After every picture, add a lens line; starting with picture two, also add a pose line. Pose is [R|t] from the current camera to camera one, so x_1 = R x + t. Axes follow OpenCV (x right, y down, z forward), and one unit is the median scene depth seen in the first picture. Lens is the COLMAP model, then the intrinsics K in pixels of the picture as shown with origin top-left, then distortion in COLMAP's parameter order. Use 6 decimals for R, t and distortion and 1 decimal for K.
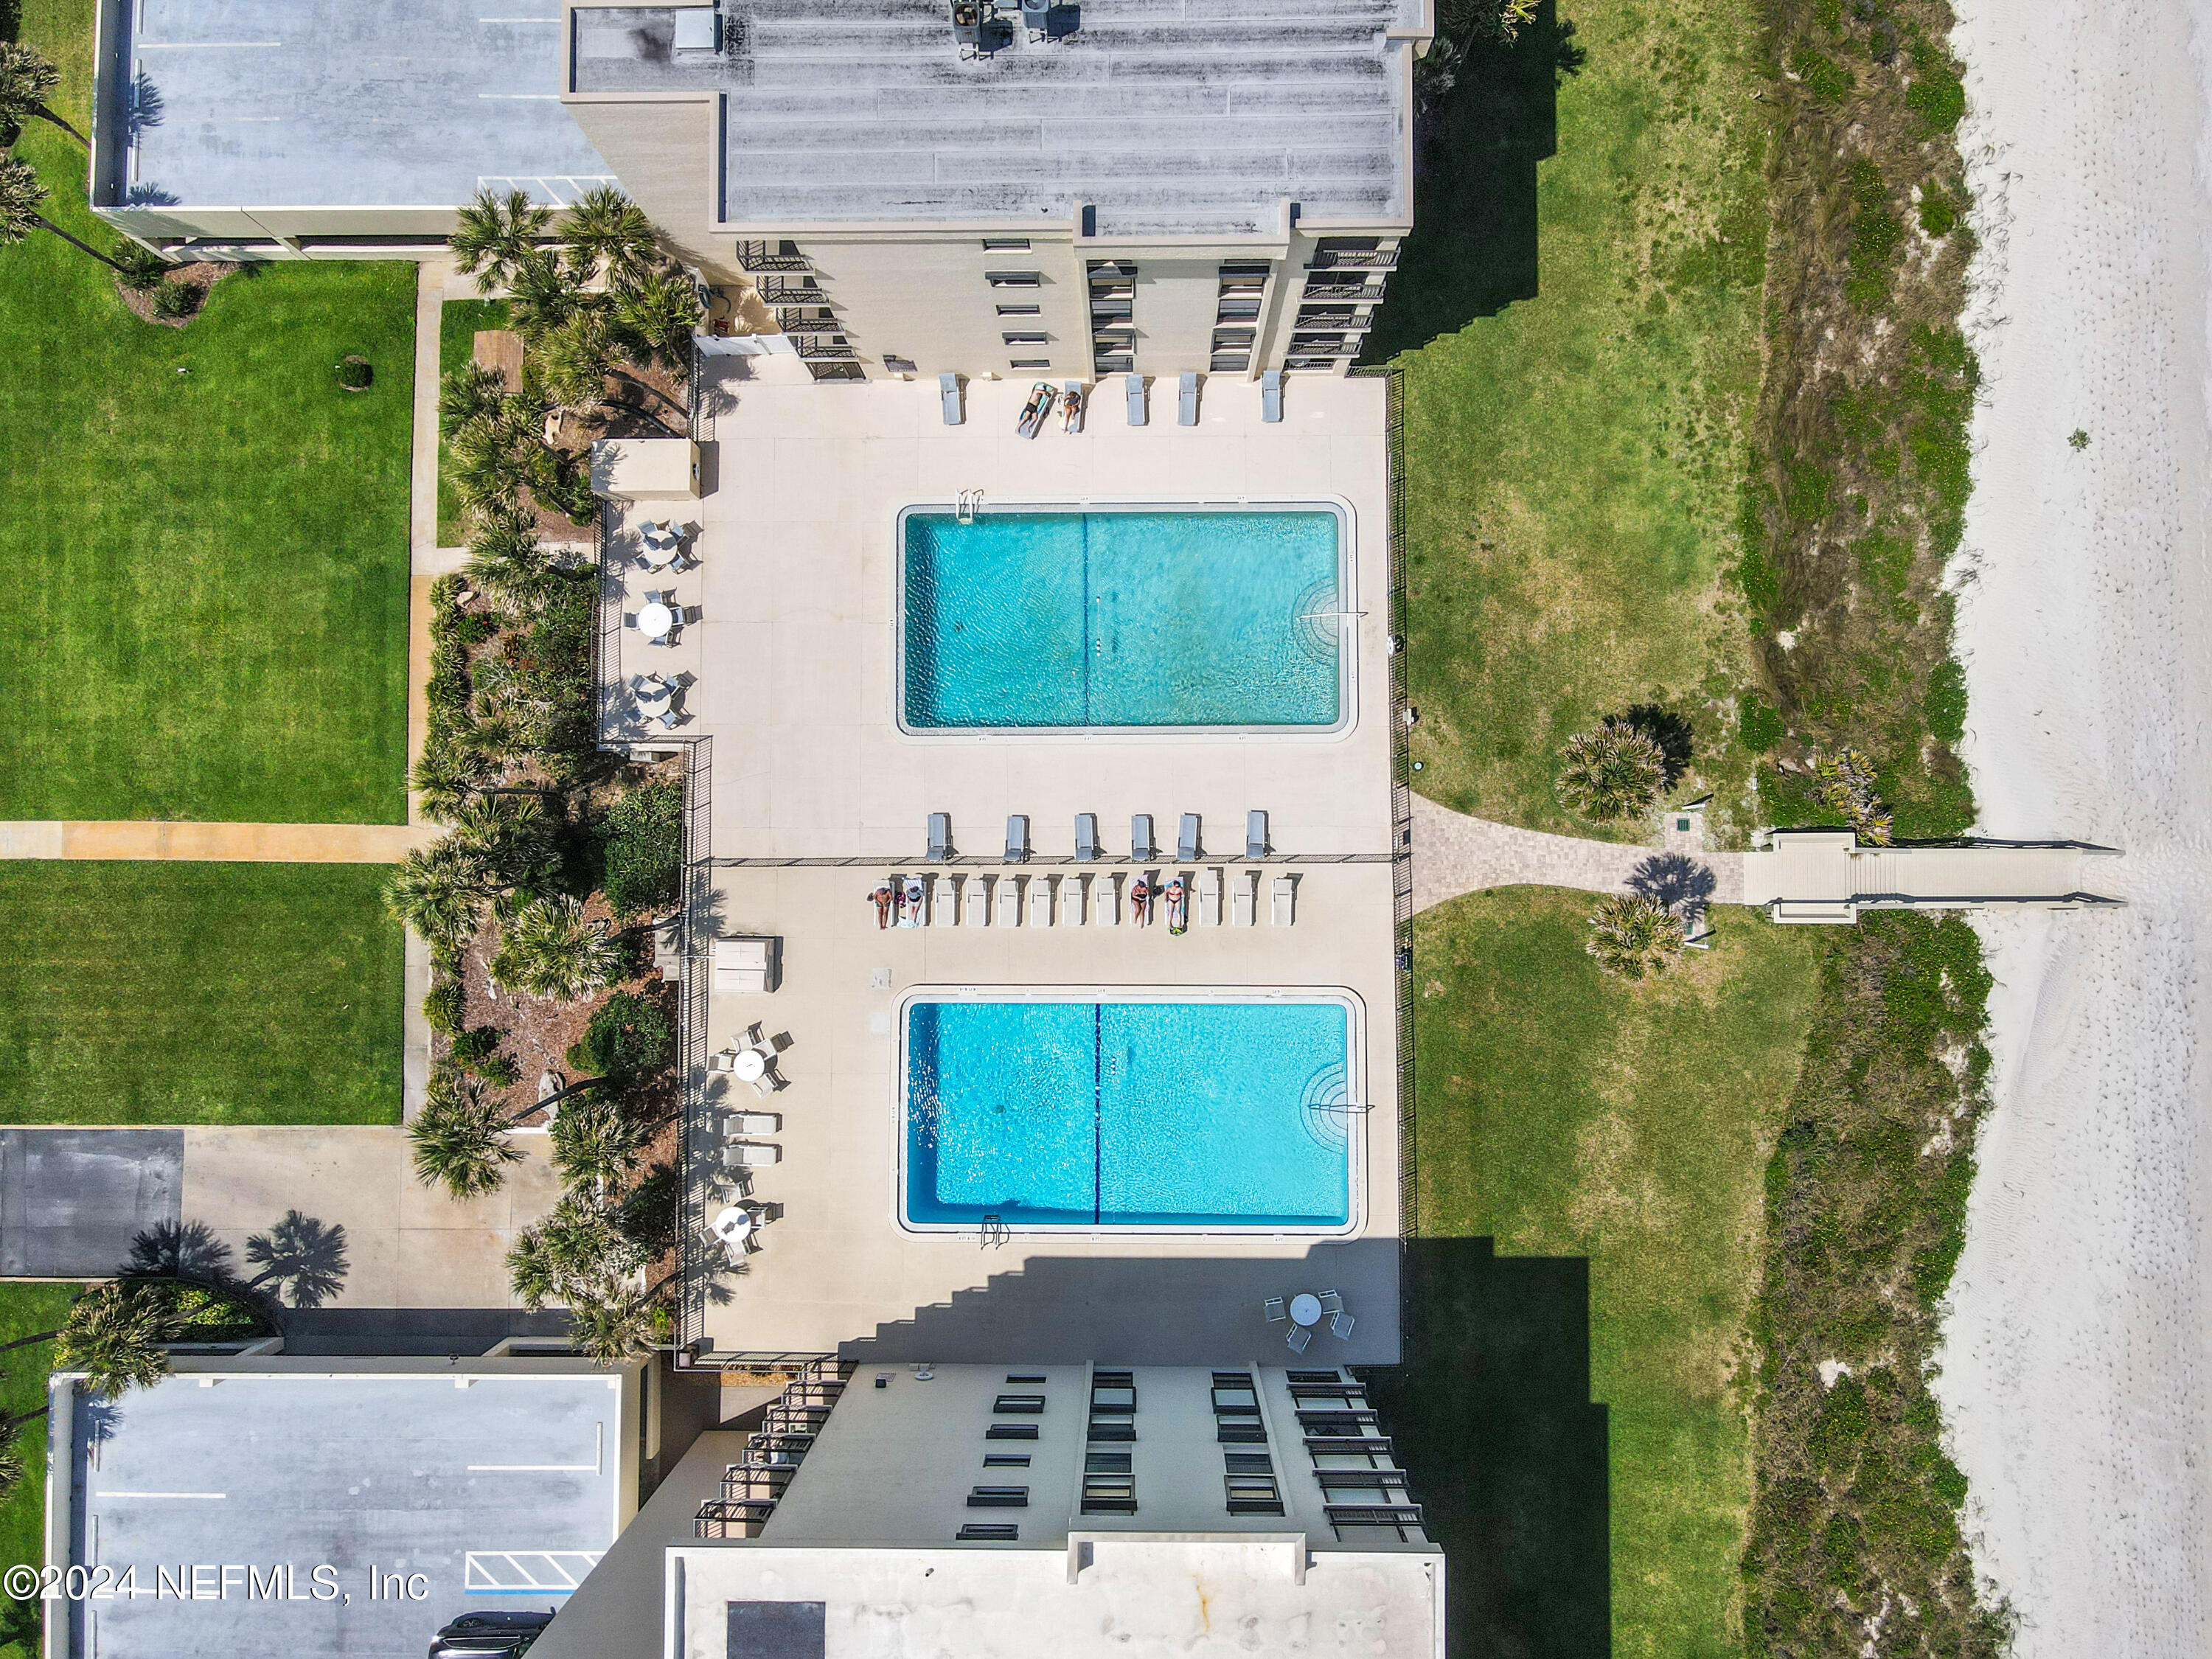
lens RADIAL K [[1641.1, 0, 1106.0], [0, 1641.1, 829.5], [0, 0, 1]] dist [0.024079, 0.002629]
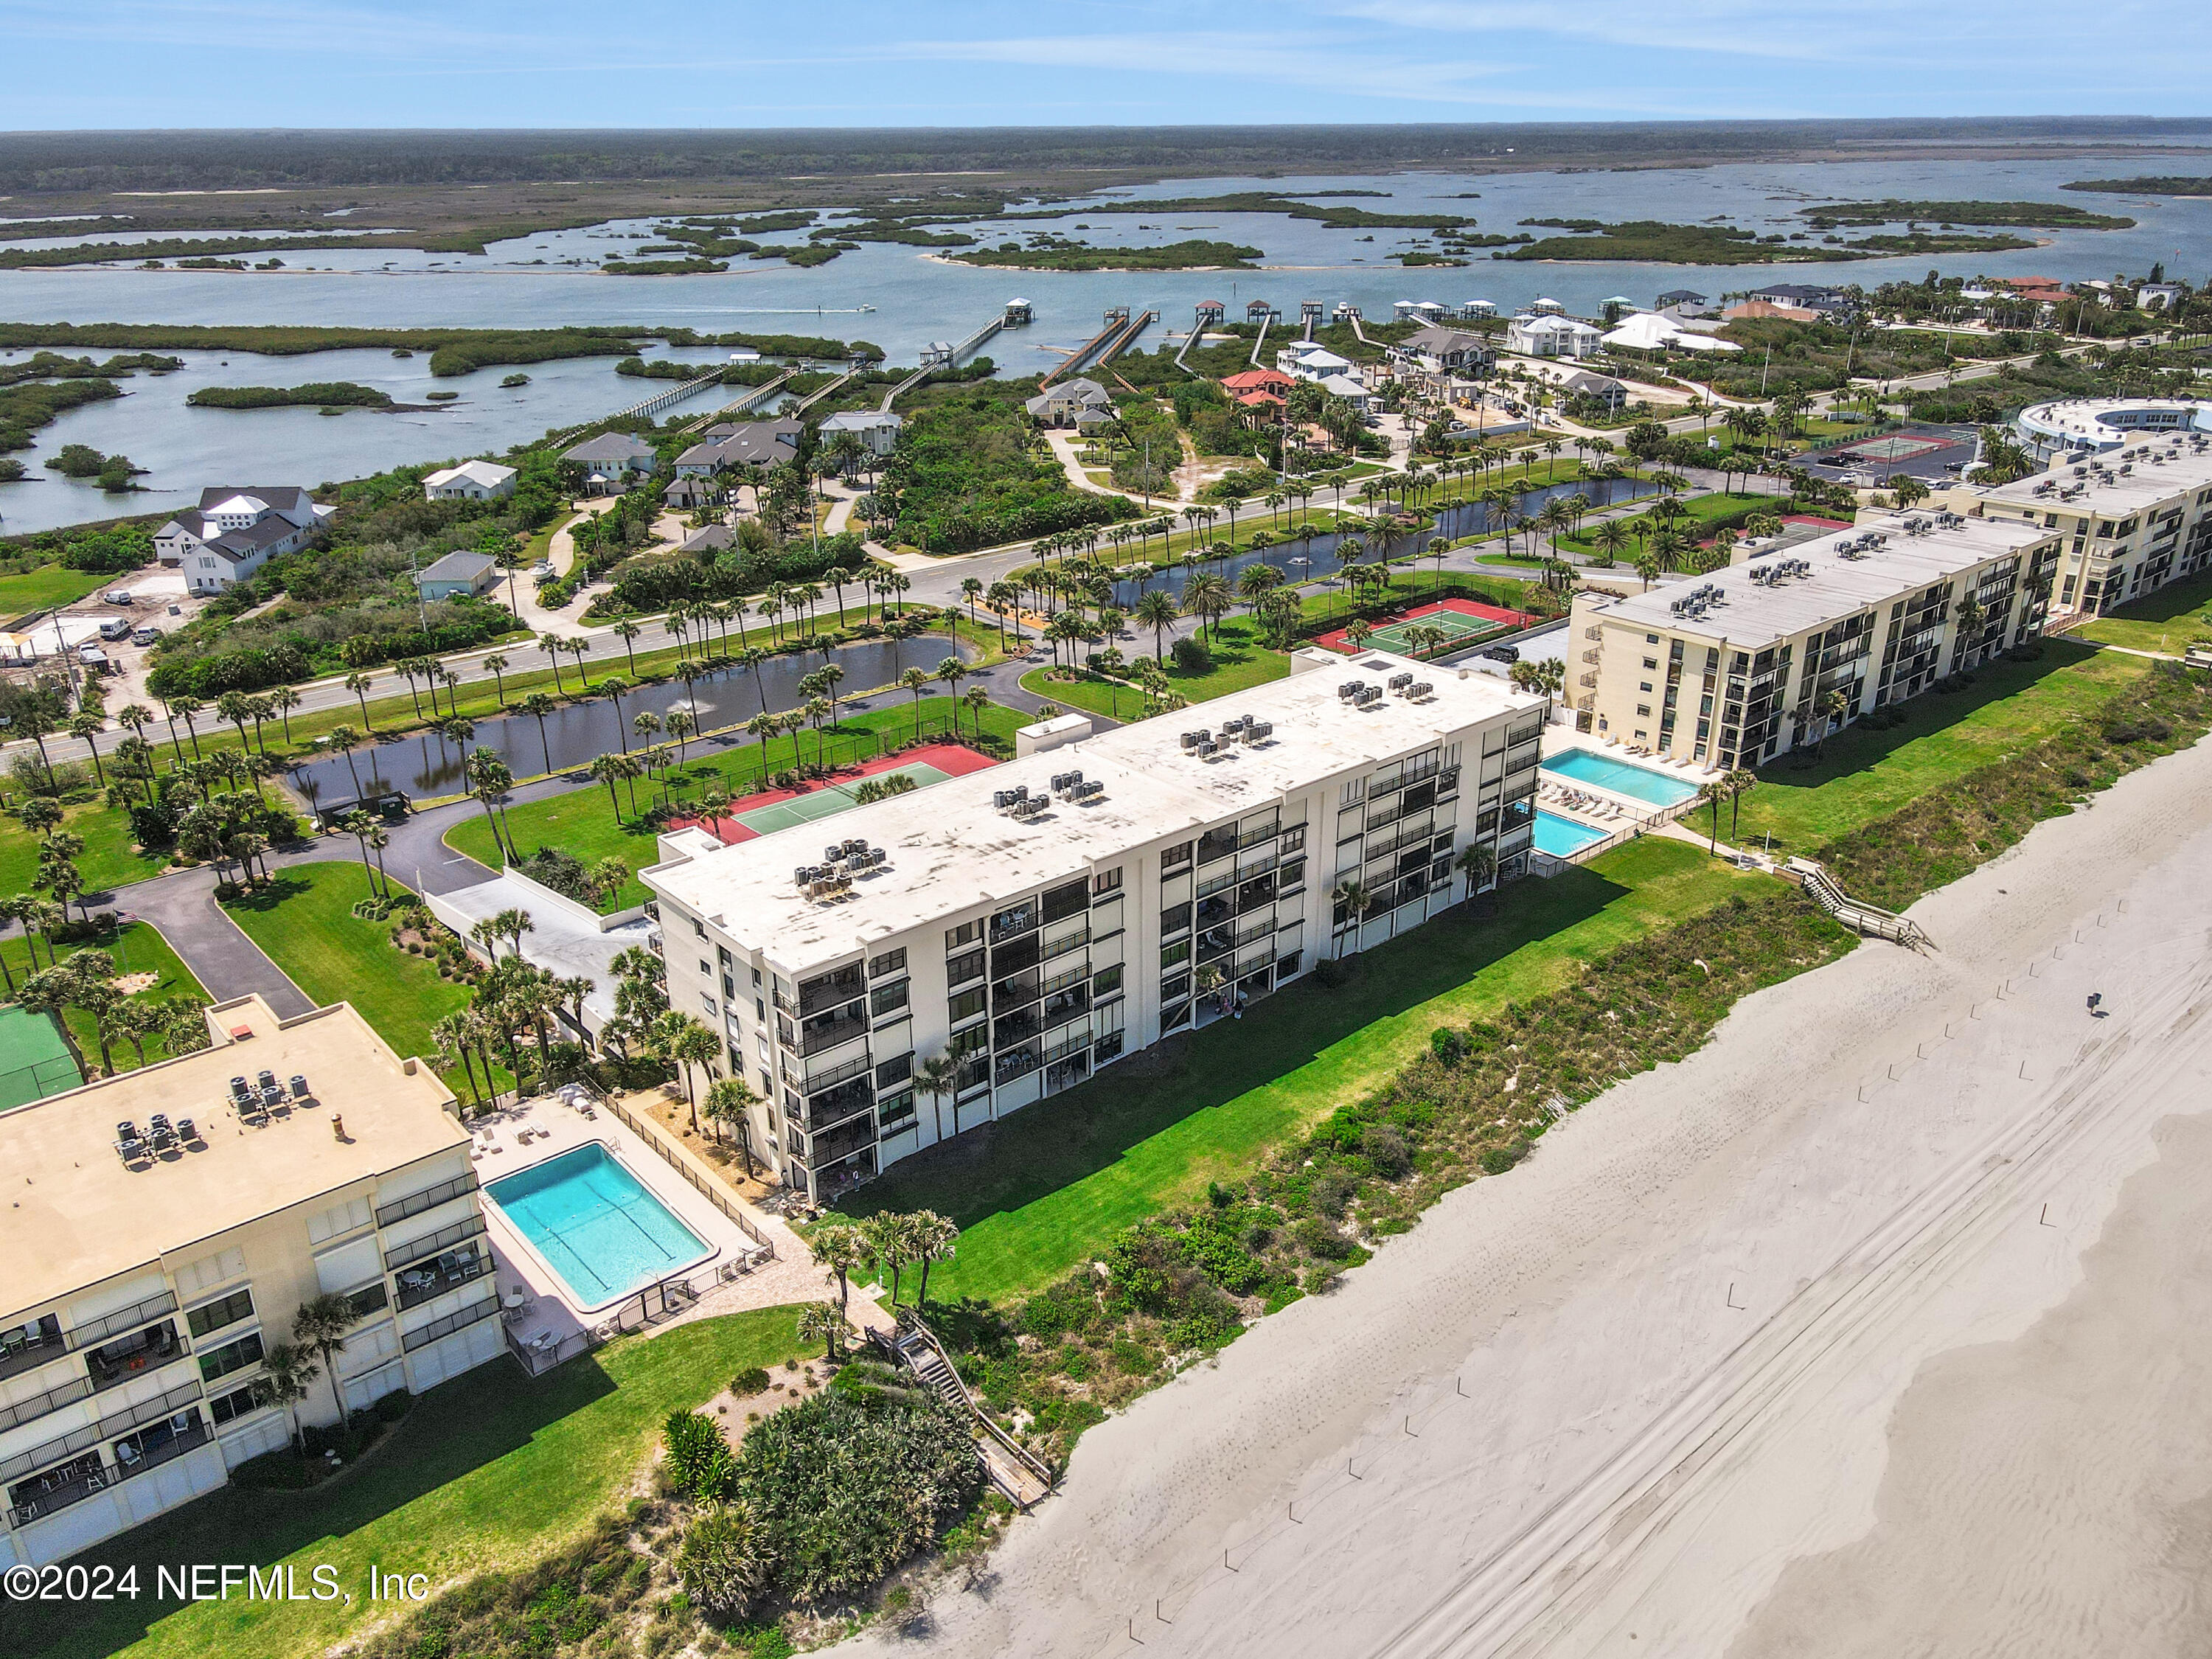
lens RADIAL K [[1641.1, 0, 1106.0], [0, 1641.1, 829.5], [0, 0, 1]] dist [0.024079, 0.002629]
pose [[0.650708, 0.303213, -0.696162, 1.455924], [-0.758735, 0.295863, -0.580332, 2.245391], [0.030004, 0.905829, 0.422579, -0.159380]]
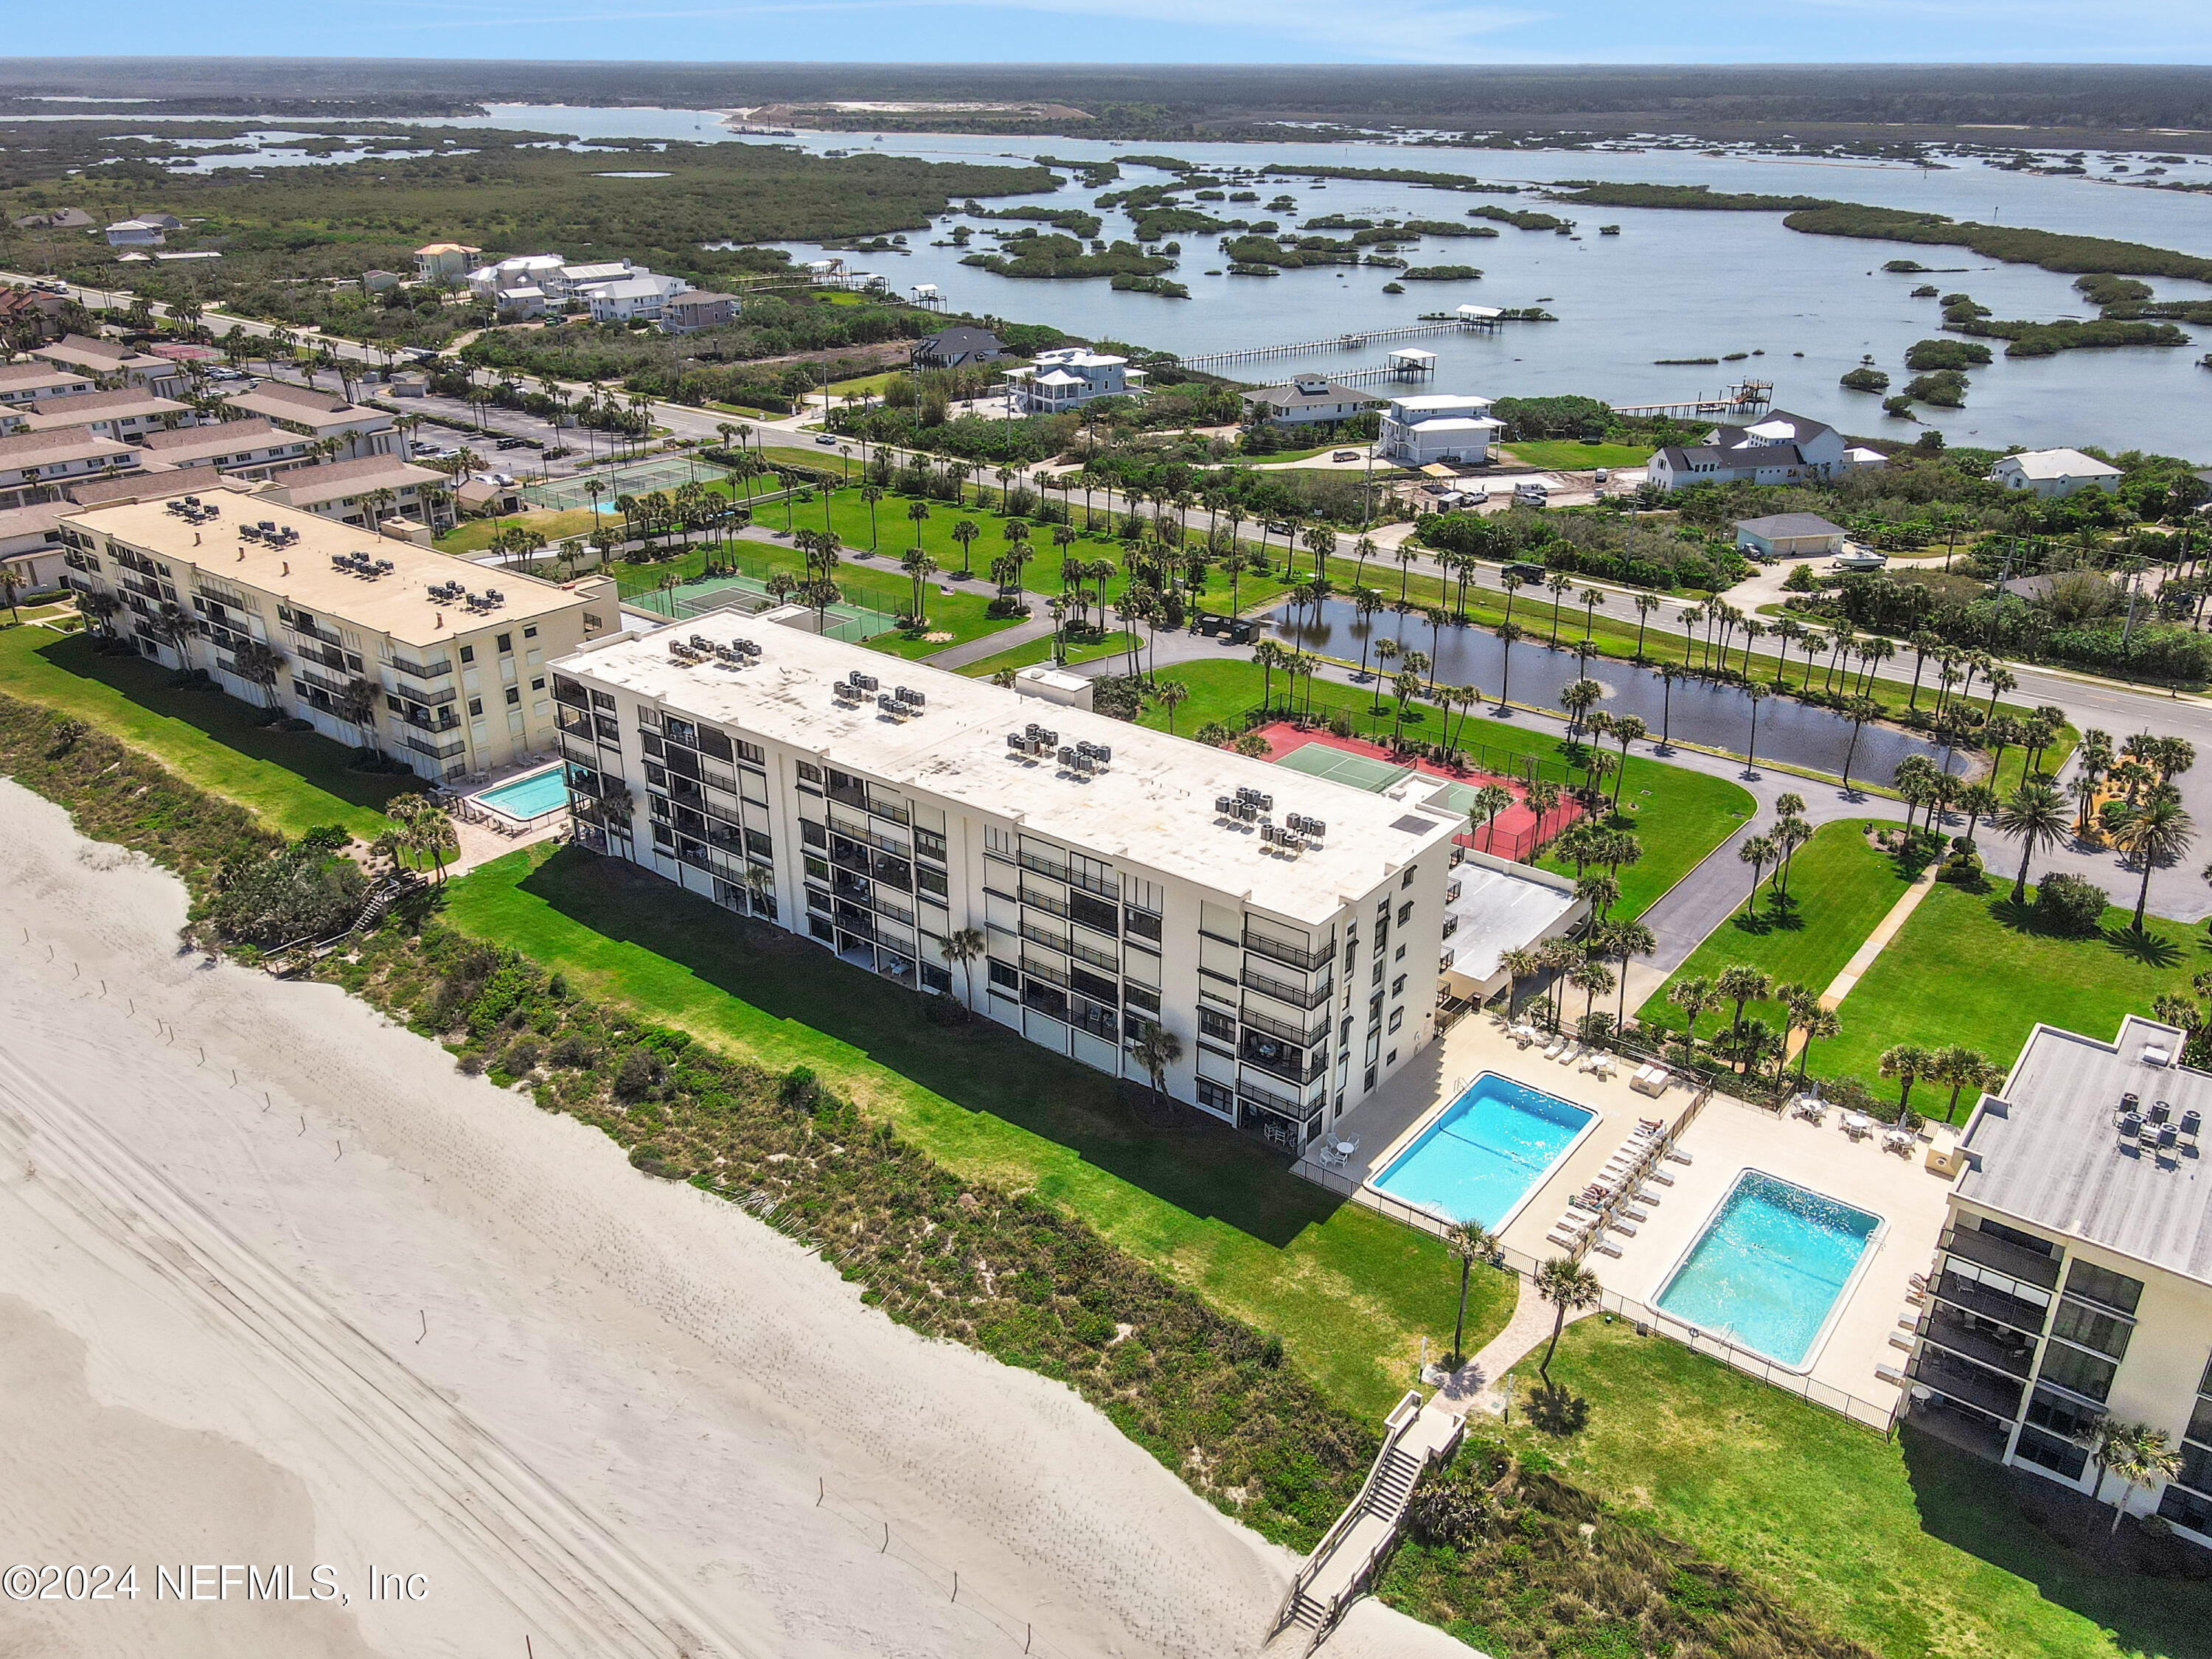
lens RADIAL K [[1641.1, 0, 1106.0], [0, 1641.1, 829.5], [0, 0, 1]] dist [0.024079, 0.002629]
pose [[-0.617973, 0.340486, -0.708646, 1.402587], [-0.785490, -0.229105, 0.574906, -0.446061], [0.033393, 0.911910, 0.409029, -0.061765]]
